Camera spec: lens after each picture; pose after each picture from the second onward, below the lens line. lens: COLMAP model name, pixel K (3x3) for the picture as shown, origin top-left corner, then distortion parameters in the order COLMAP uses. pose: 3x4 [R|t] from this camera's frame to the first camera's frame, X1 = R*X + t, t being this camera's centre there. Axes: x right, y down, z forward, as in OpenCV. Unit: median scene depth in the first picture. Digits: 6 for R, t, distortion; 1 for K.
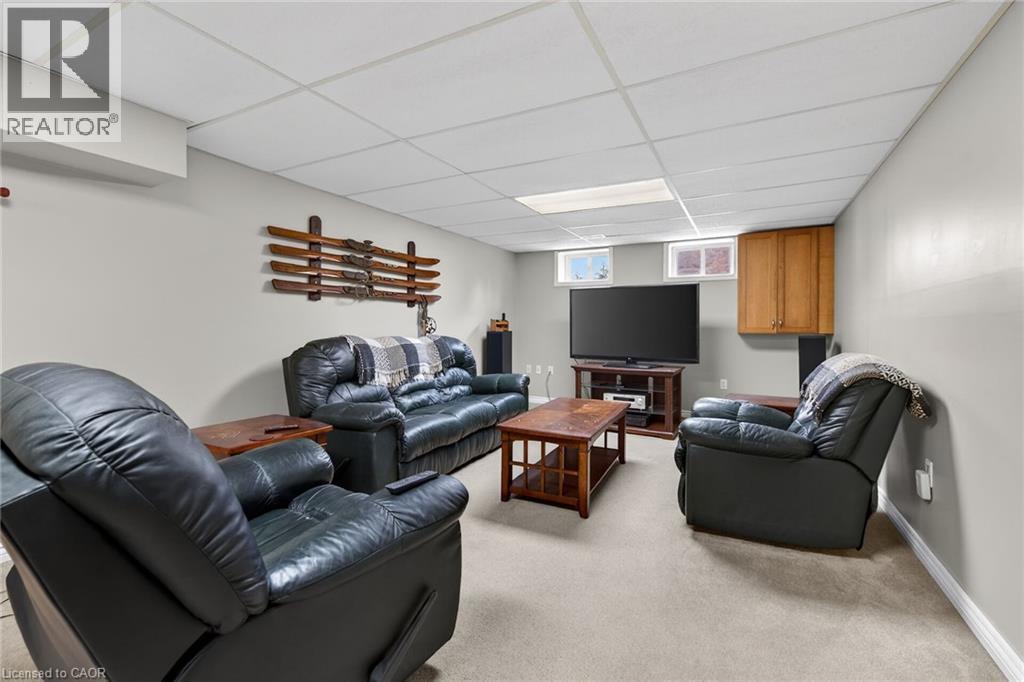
lens RADIAL K [[404.3, 0, 517.6], [0, 404.3, 337.4], [0, 0, 1]] dist [-0.000532, -0.000150]
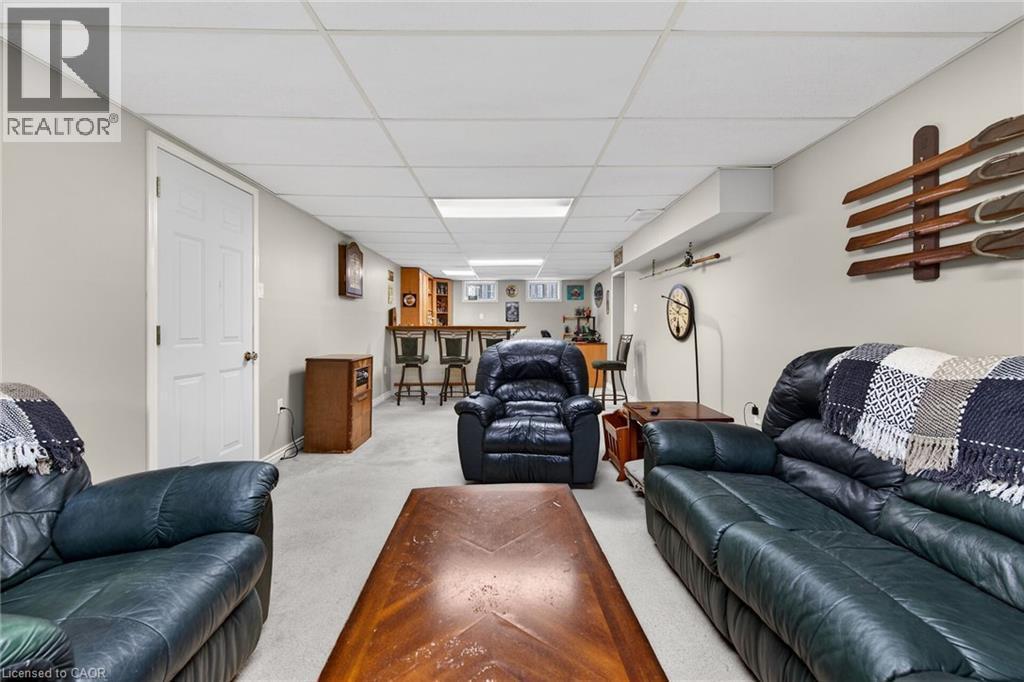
lens RADIAL K [[407.5, 0, 520.3], [0, 407.5, 331.3], [0, 0, 1]] dist [-0.000439, -0.000298]
pose [[-0.844866, -0.000690, -0.534978, 0.254156], [-0.019075, 0.999402, 0.028834, -0.027482], [0.534638, 0.034566, -0.844374, 1.160590]]
